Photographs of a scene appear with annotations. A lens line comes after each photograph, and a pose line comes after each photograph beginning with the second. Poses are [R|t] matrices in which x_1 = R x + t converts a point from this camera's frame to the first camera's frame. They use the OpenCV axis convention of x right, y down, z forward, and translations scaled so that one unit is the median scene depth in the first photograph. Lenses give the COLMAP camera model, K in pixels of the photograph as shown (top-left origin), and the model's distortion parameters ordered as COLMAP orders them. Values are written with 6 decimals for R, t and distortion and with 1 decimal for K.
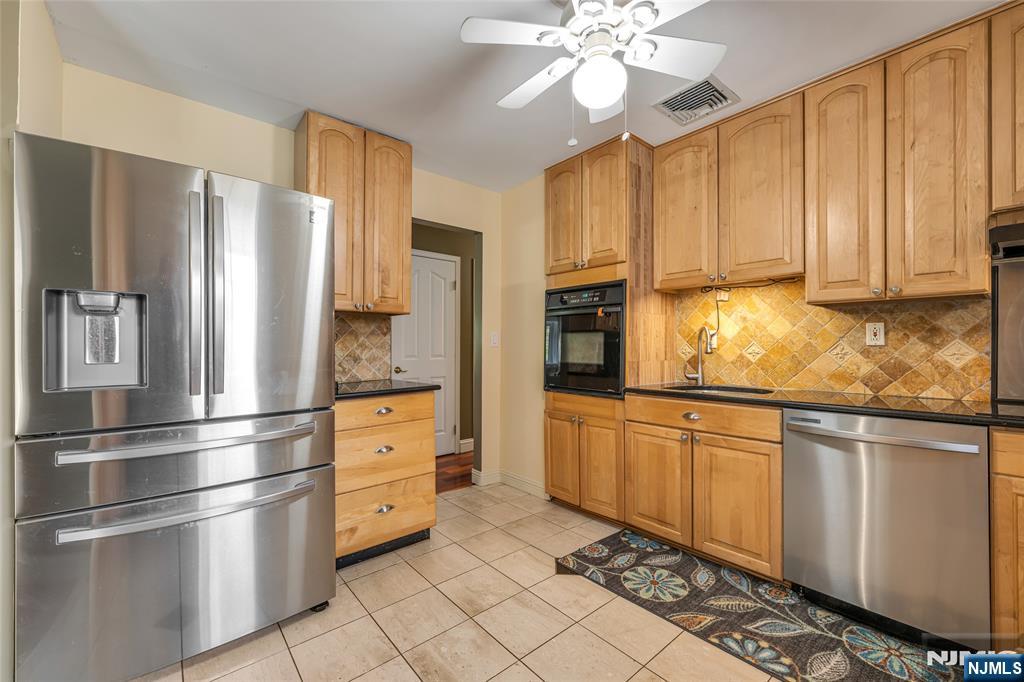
lens RADIAL K [[407.2, 0, 505.1], [0, 407.2, 344.4], [0, 0, 1]] dist [-0.000753, 0.000005]
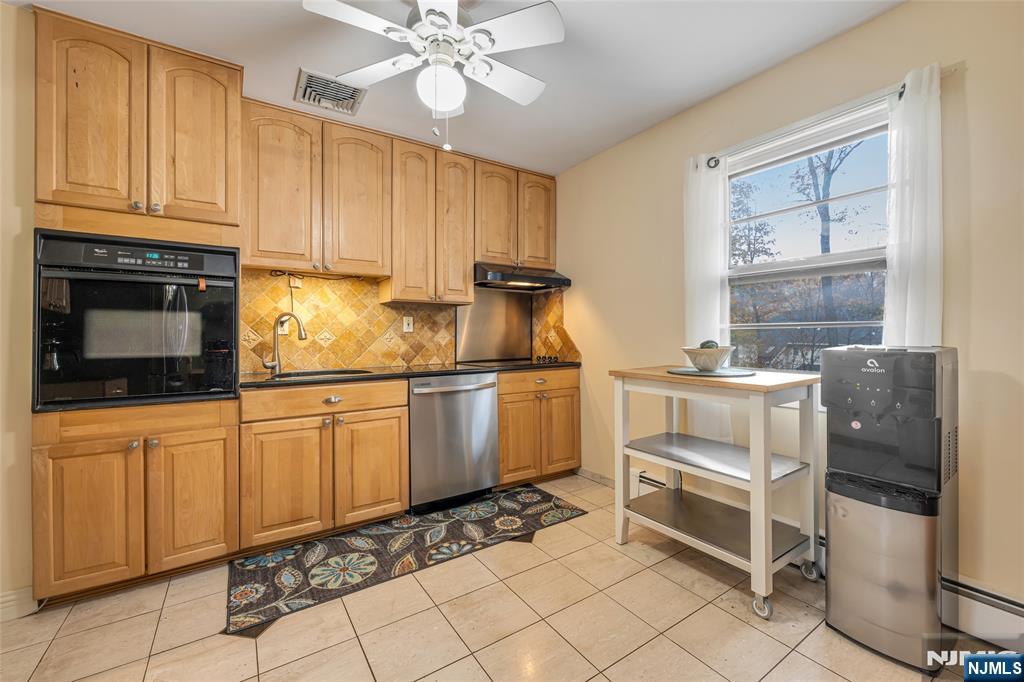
lens RADIAL K [[424.3, 0, 512.8], [0, 424.3, 335.1], [0, 0, 1]] dist [-0.000174, -0.000058]
pose [[0.120348, 0.001324, 0.992731, -0.569734], [-0.001587, 0.999998, -0.001141, 0.014447], [-0.992730, -0.001438, 0.120350, 0.437615]]
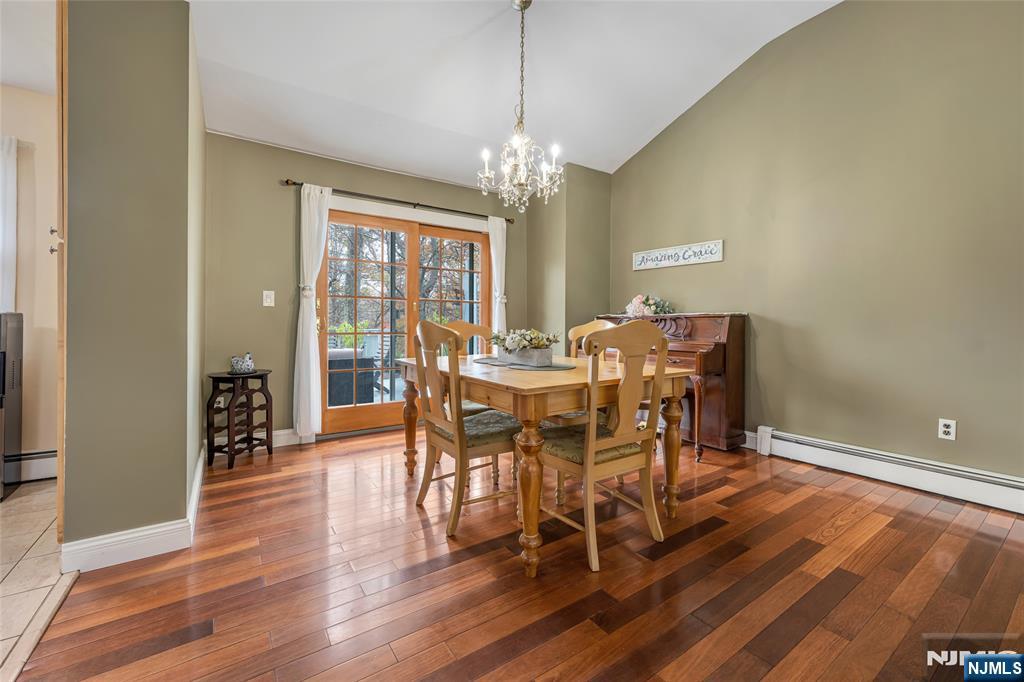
lens RADIAL K [[419.7, 0, 518.7], [0, 419.7, 324.4], [0, 0, 1]] dist [0.000307, 0.000314]
pose [[-0.996148, -0.007783, 0.087341, -1.317355], [-0.008630, 0.999919, -0.009334, 0.065193], [-0.087261, -0.010052, -0.996135, 0.870420]]
